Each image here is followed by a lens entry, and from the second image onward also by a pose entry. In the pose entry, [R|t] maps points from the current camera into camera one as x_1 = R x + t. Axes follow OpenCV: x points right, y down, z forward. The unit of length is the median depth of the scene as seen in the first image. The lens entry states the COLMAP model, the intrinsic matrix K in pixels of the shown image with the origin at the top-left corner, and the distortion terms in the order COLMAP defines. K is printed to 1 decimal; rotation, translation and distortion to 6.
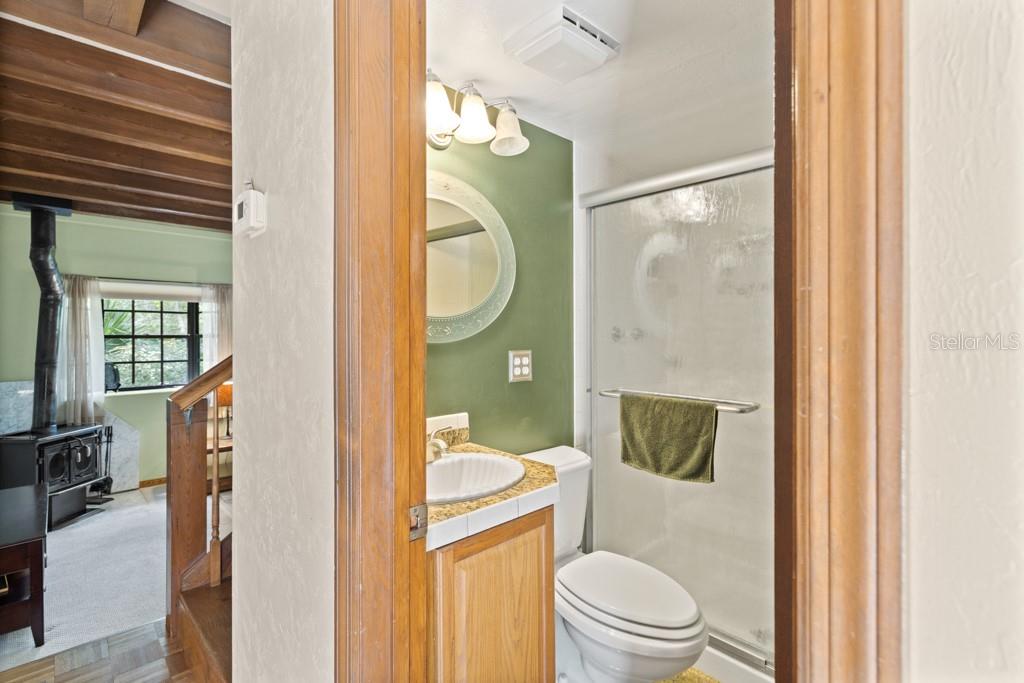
lens RADIAL K [[474.8, 0, 510.9], [0, 474.8, 334.8], [0, 0, 1]] dist [0.008591, 0.000321]
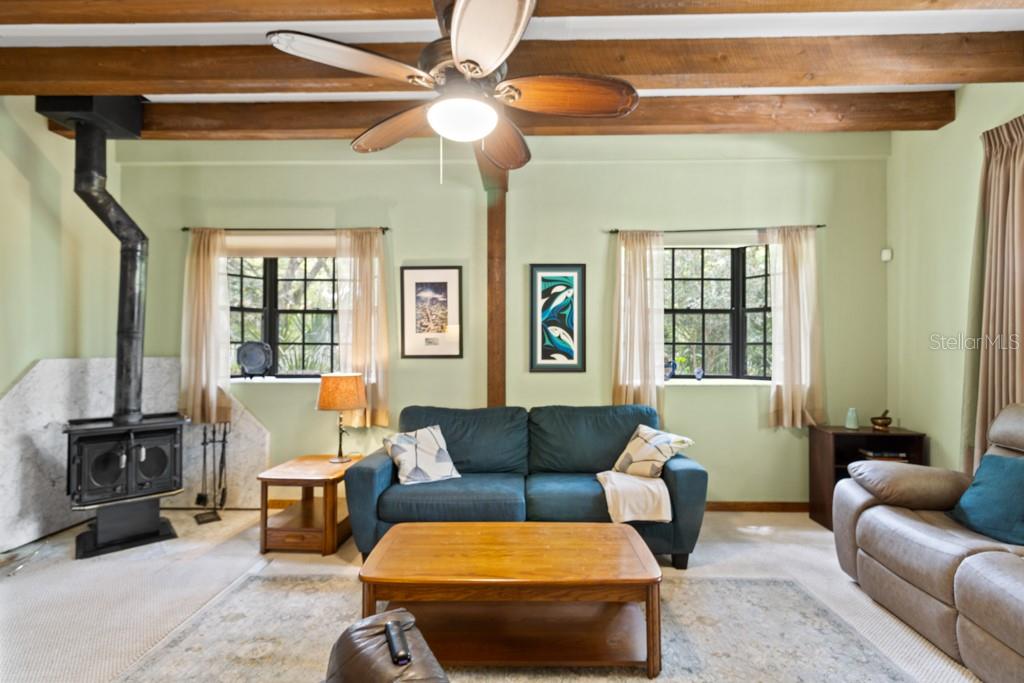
lens RADIAL K [[474.8, 0, 514.8], [0, 474.8, 341.2], [0, 0, 1]] dist [0.008591, 0.000321]
pose [[0.701778, -0.005815, -0.712372, 0.027857], [-0.003839, 0.999921, -0.011944, 0.071745], [0.712385, 0.011117, 0.701700, 0.802671]]
